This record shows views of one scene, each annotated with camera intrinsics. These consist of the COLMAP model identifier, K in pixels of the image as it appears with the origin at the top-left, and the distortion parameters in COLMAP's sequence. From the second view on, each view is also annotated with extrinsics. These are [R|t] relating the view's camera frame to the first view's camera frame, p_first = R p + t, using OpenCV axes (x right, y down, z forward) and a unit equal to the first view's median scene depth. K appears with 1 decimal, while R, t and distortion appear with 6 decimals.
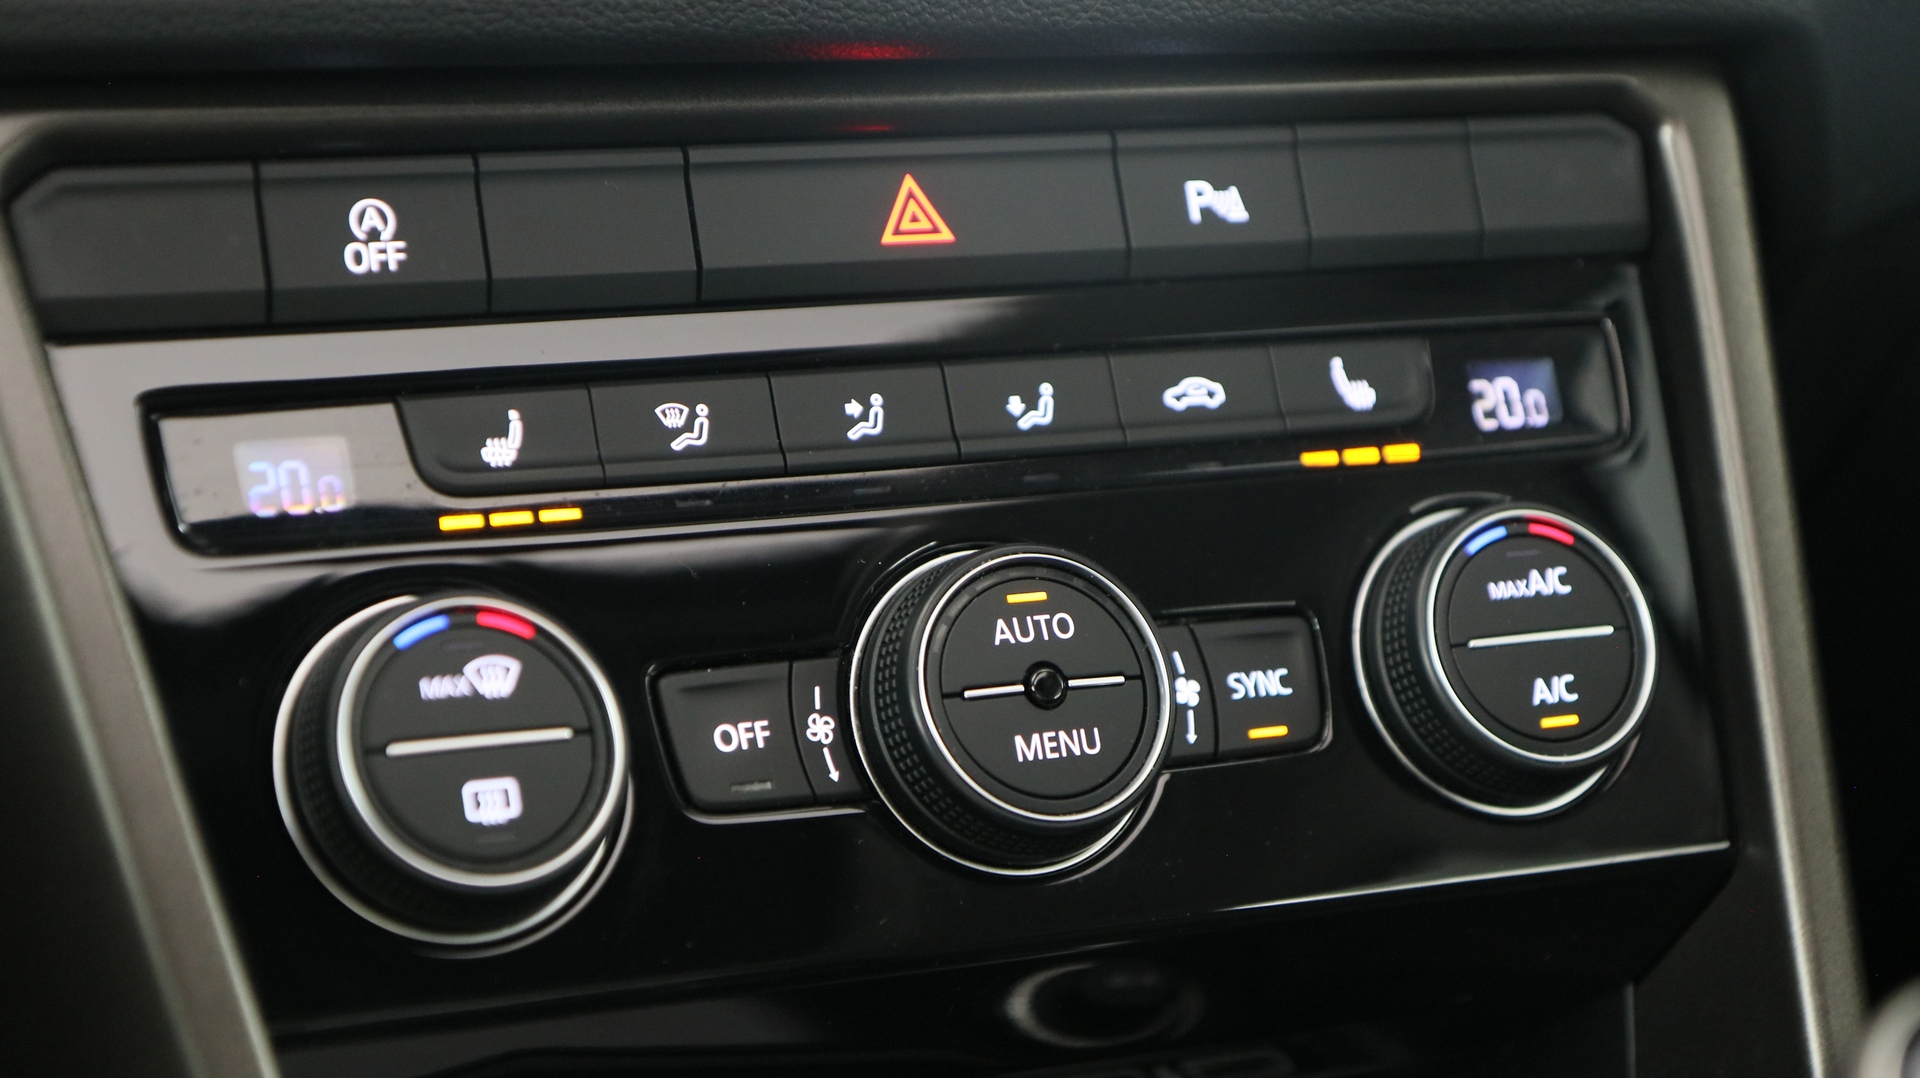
lens RADIAL K [[4469.9, 0, 960.0], [0, 4469.9, 539.0], [0, 0, 1]] dist [0.011797, -0.180206]
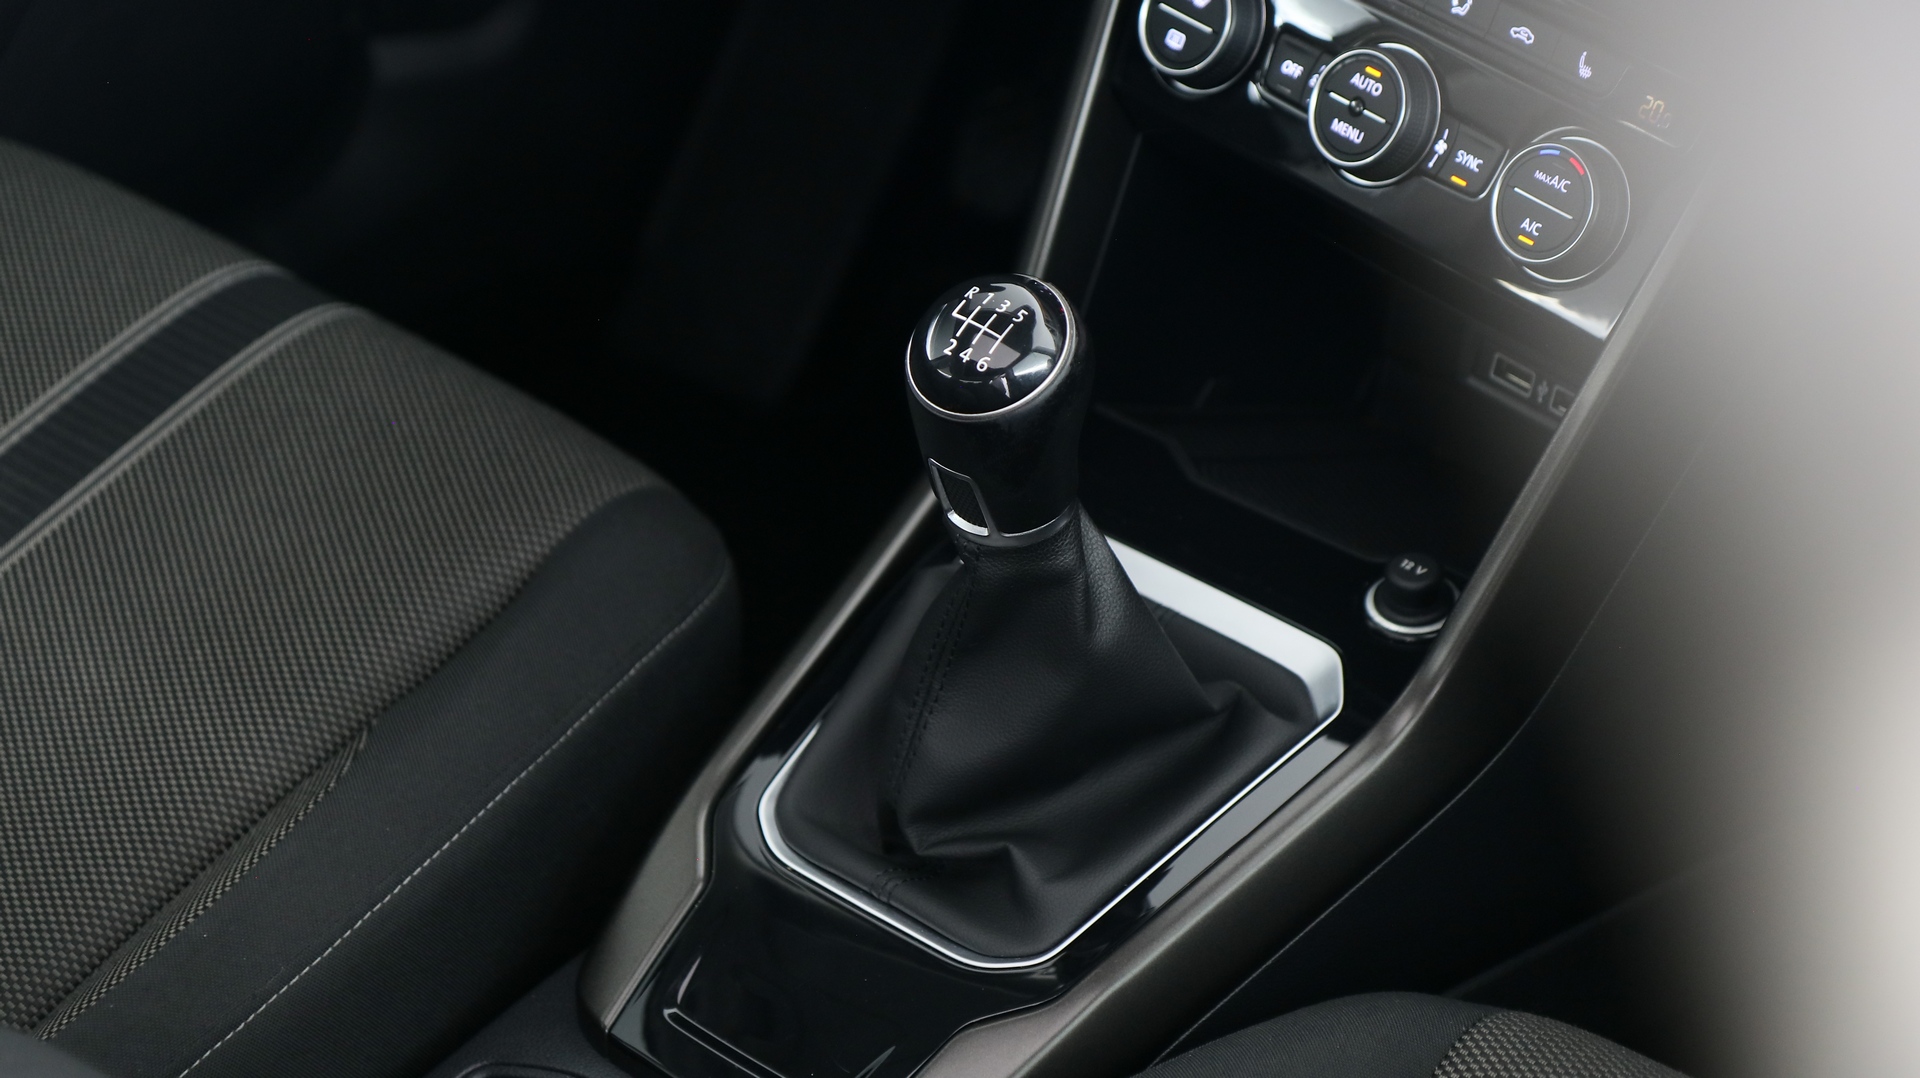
lens RADIAL K [[4469.9, 0, 960.0], [0, 4469.9, 539.0], [0, 0, 1]] dist [0.011797, -0.180206]
pose [[0.260853, 0.515617, -0.816147, 1.943493], [-0.236177, 0.853811, 0.463926, -0.792155], [0.936043, 0.071739, 0.344496, -0.001446]]
